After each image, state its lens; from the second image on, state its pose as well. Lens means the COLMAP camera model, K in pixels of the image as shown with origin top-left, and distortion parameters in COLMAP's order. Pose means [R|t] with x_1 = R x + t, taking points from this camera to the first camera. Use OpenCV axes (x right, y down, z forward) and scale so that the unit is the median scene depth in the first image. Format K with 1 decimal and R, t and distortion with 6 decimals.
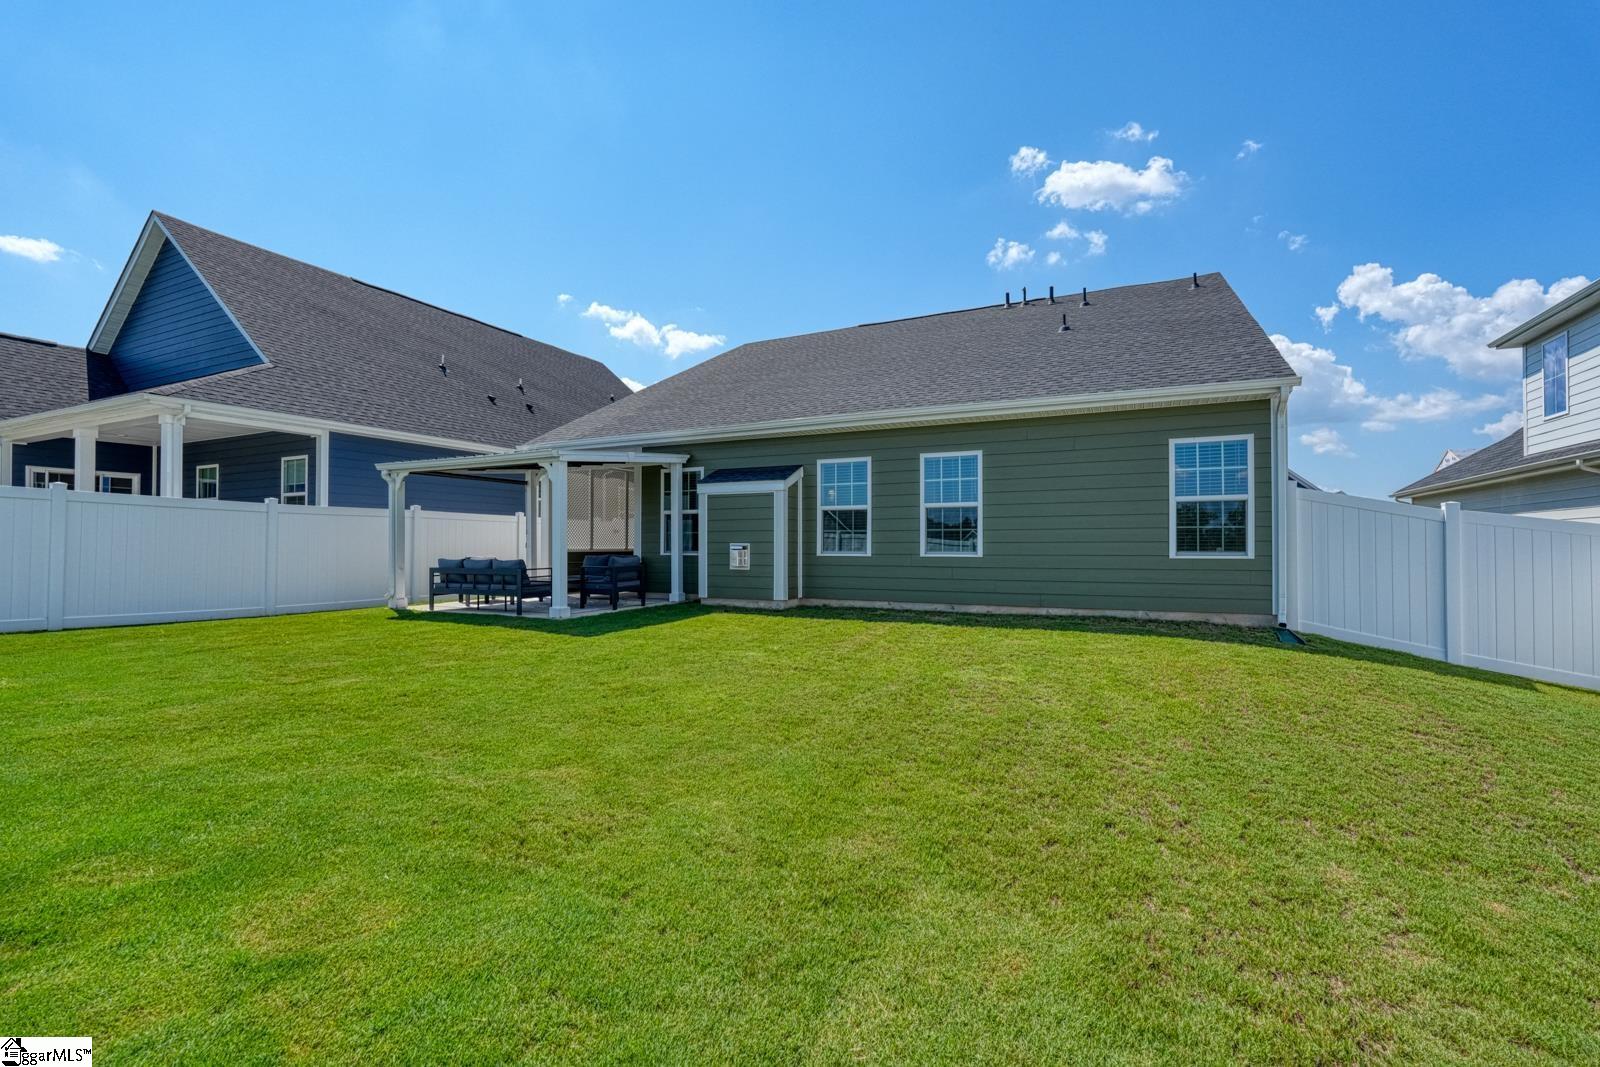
lens RADIAL K [[700.6, 0, 805.7], [0, 700.6, 534.8], [0, 0, 1]] dist [0.004254, -0.000550]
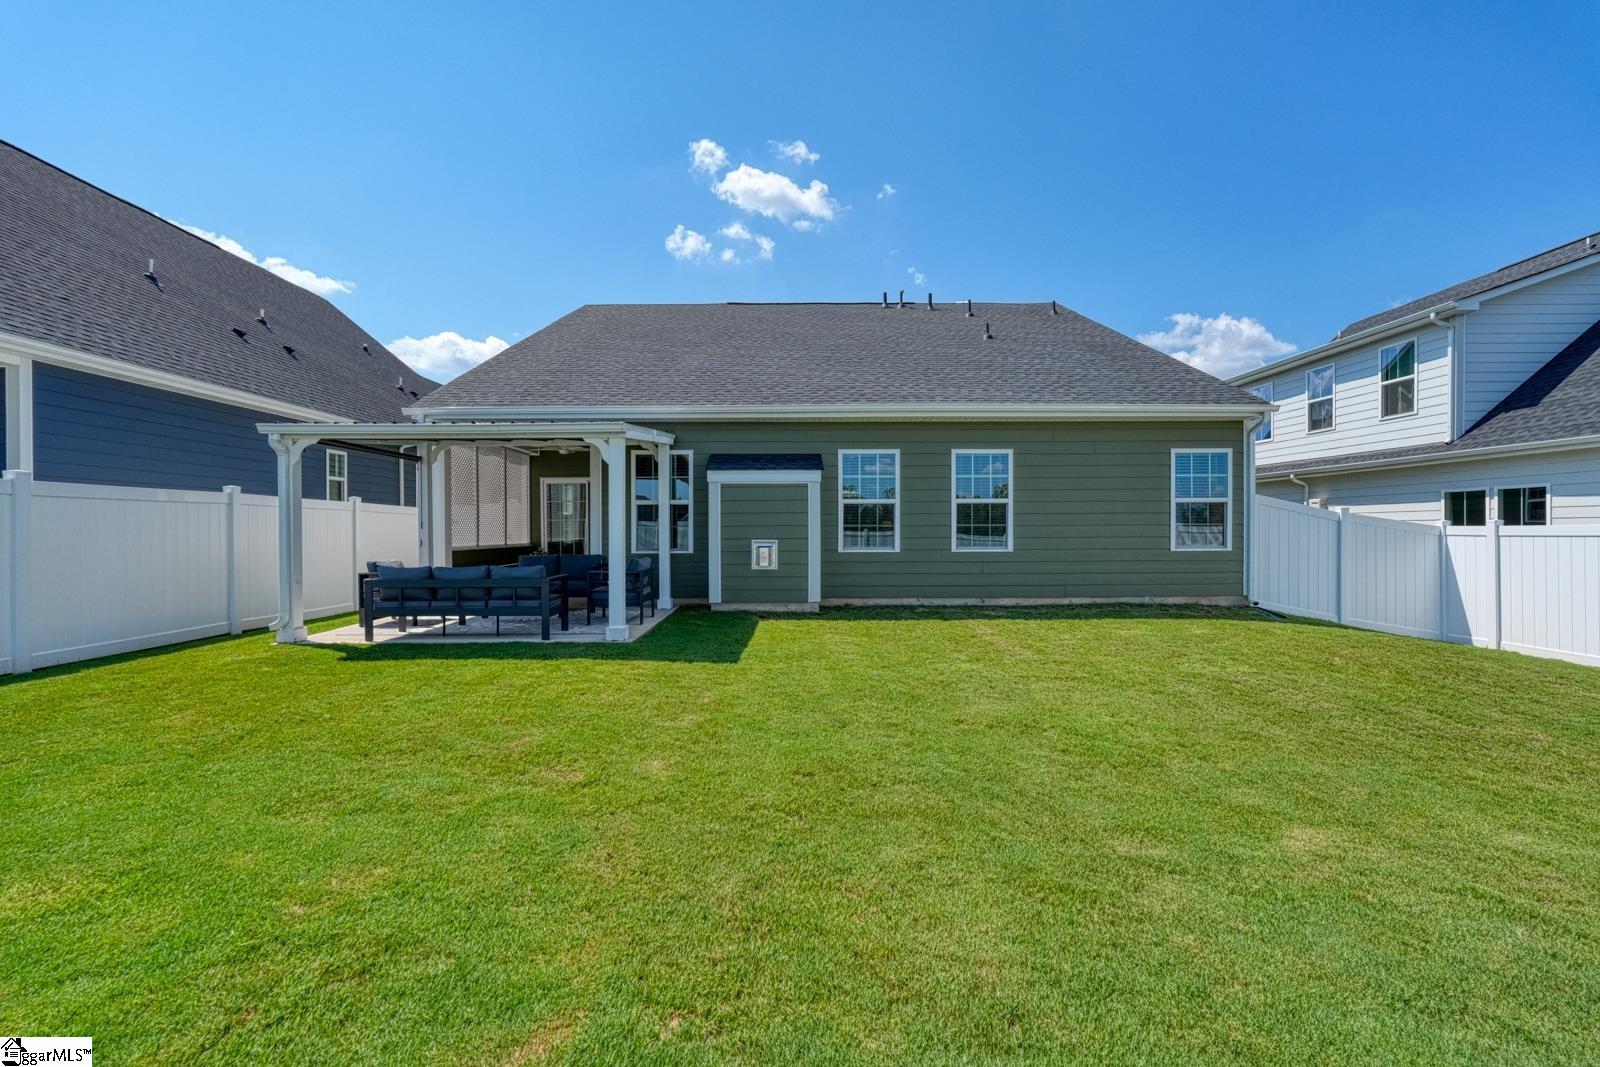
lens RADIAL K [[700.6, 0, 800.0], [0, 700.6, 533.0], [0, 0, 1]] dist [0.004254, -0.000550]
pose [[0.892152, -0.006335, 0.451690, -0.455002], [-0.002792, 0.999805, 0.019536, -0.014114], [-0.451726, -0.018690, 0.891961, 0.191557]]
